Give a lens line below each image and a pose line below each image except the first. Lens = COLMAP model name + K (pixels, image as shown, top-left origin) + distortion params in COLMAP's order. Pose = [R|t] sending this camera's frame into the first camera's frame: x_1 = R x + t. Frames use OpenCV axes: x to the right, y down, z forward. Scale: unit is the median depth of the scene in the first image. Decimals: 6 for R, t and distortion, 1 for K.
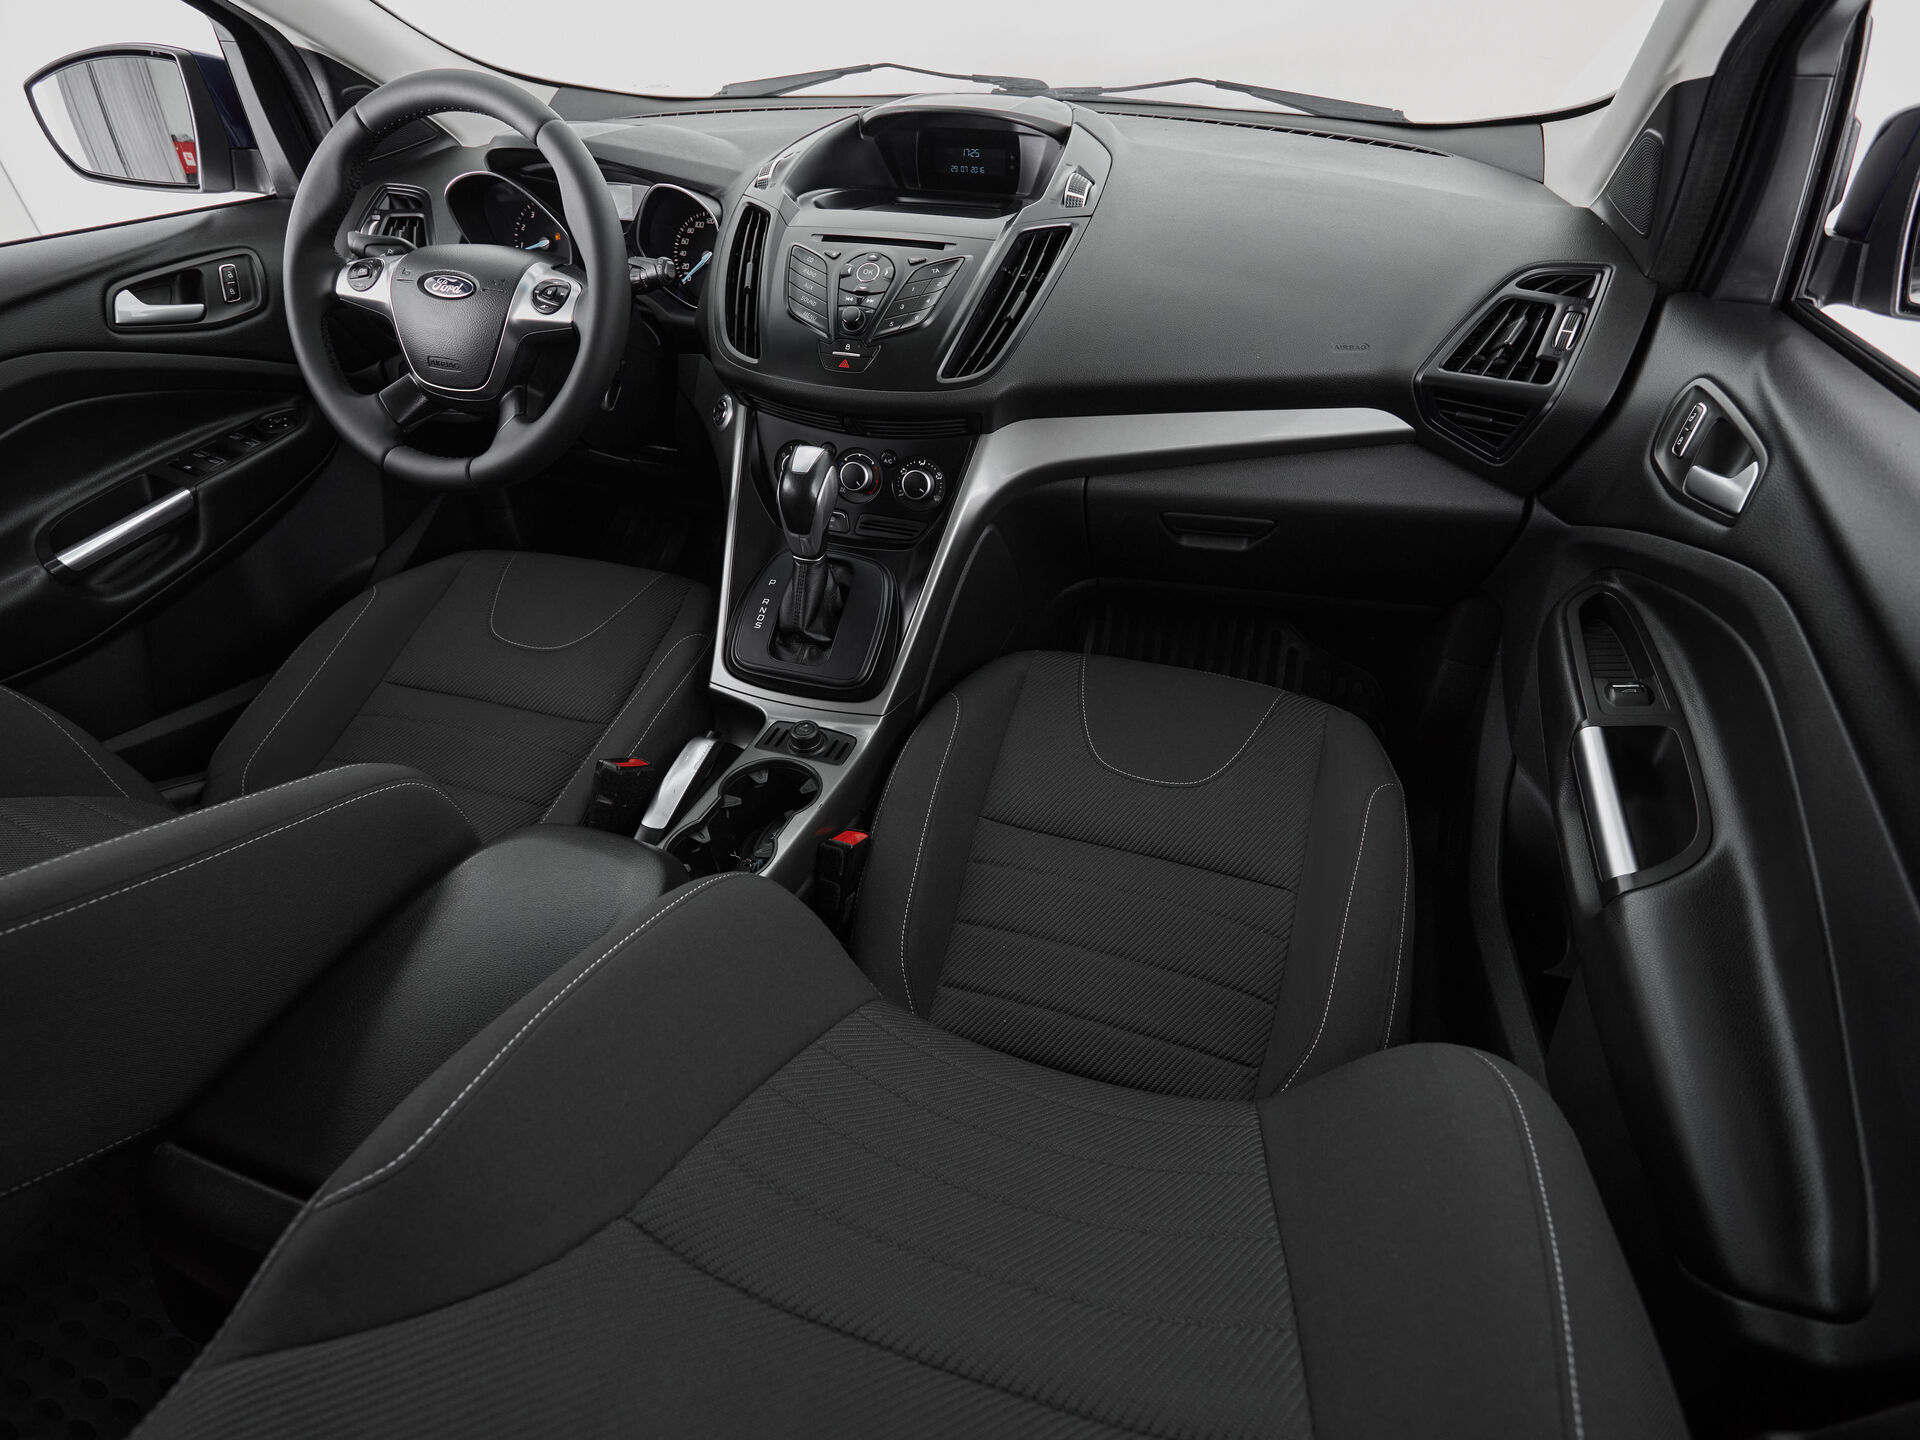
lens RADIAL K [[1016.9, 0, 960.0], [0, 1016.9, 720.0], [0, 0, 1]] dist [-0.001301, -0.003127]
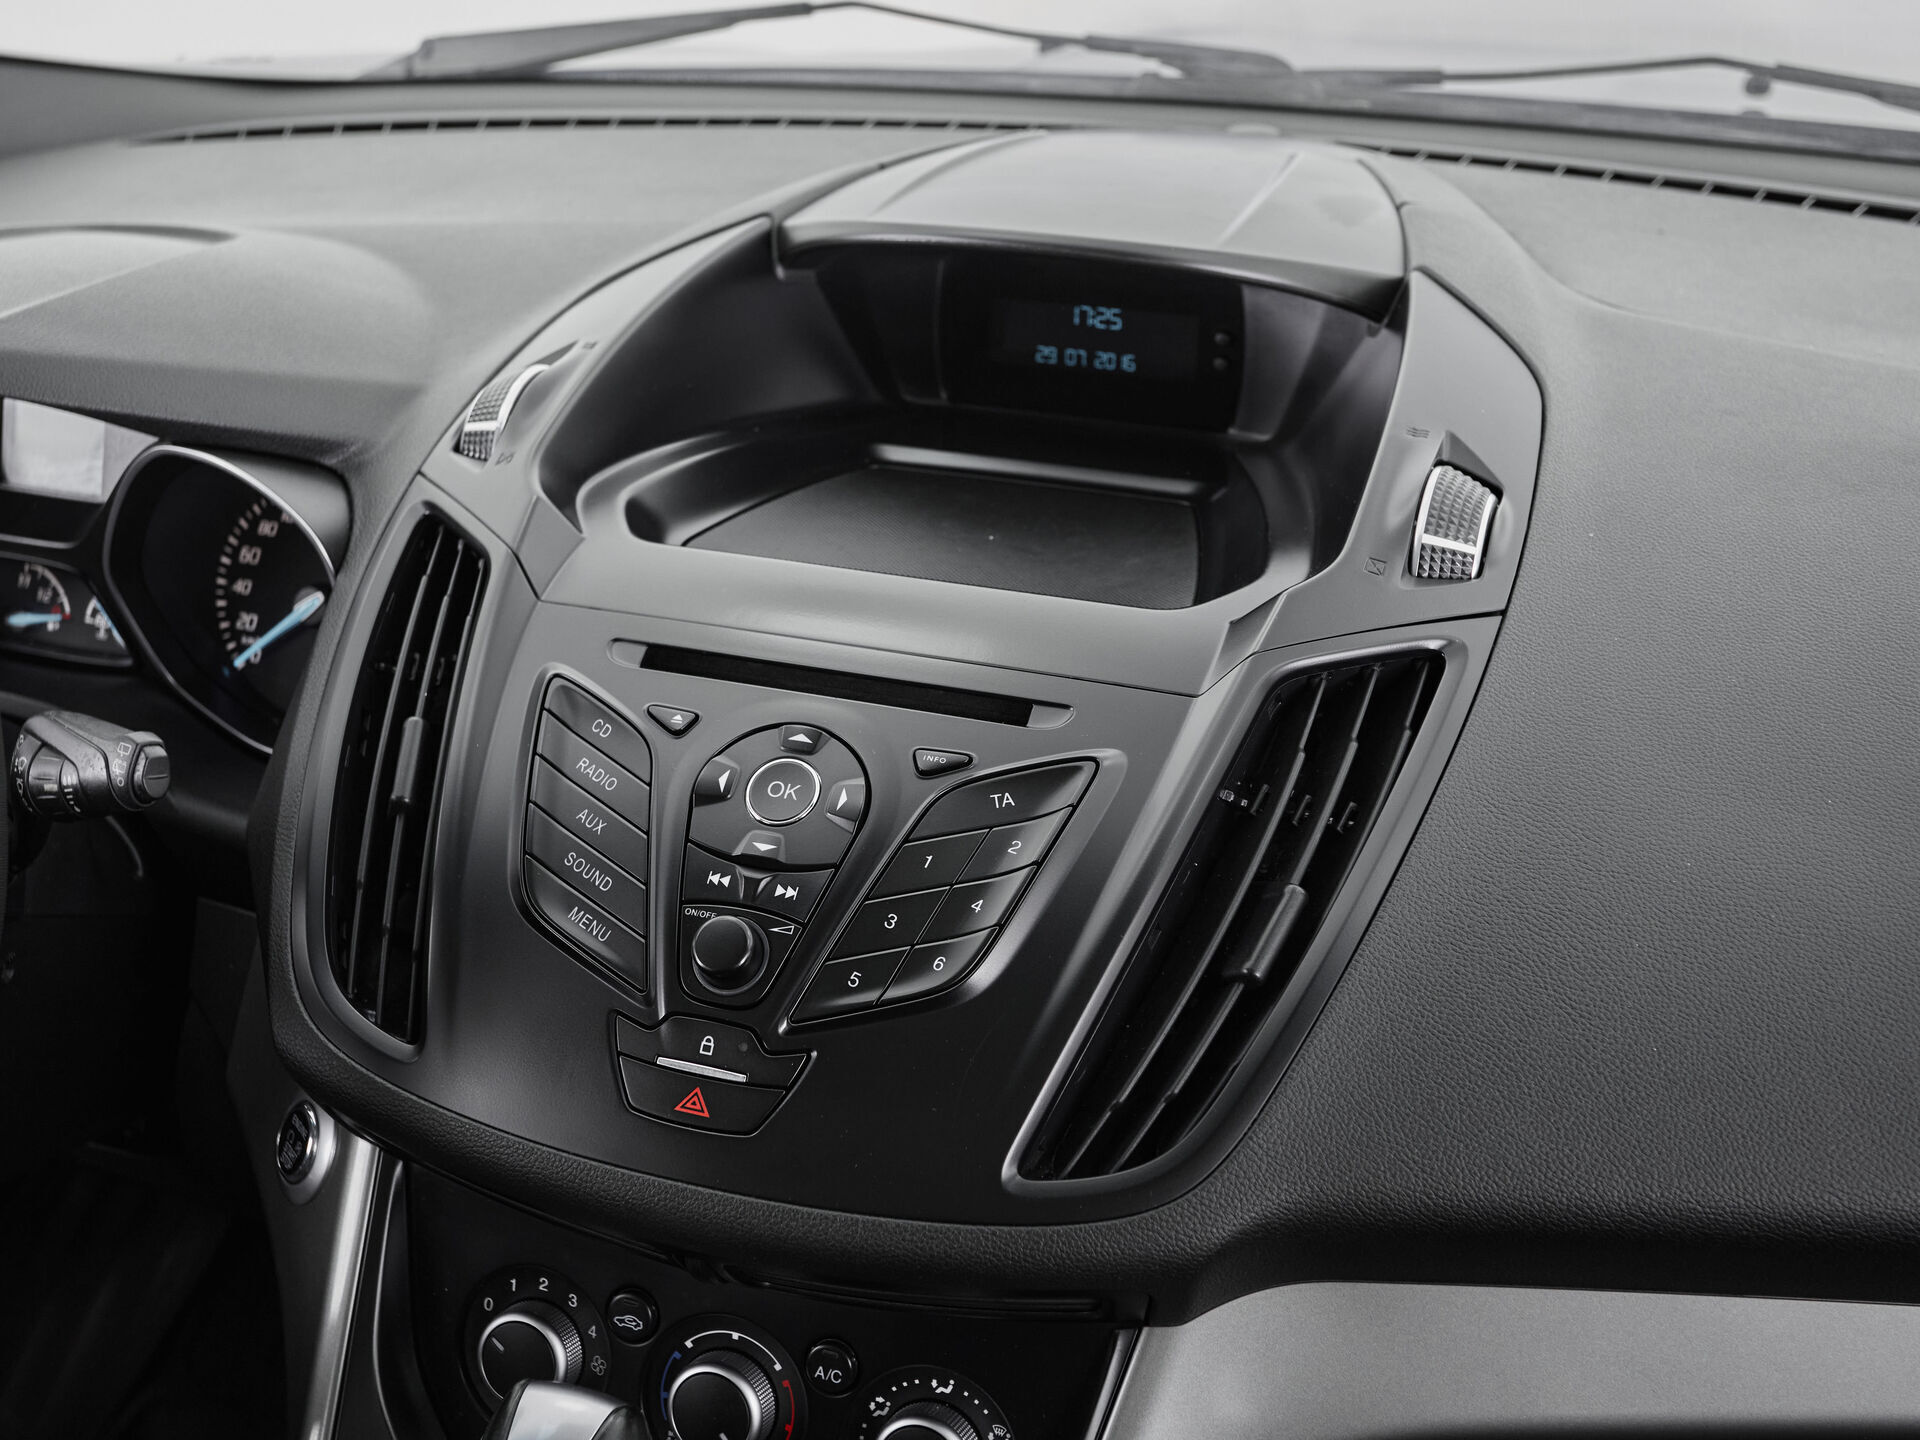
lens RADIAL K [[2440.9, 0, 857.1], [0, 2440.9, 688.3], [0, 0, 1]] dist [0.015130, 0.045611]
pose [[0.998461, 0.016672, -0.052894, -0.027881], [-0.027710, 0.976130, -0.215411, -0.298343], [0.048040, 0.216546, 0.975090, 0.258288]]
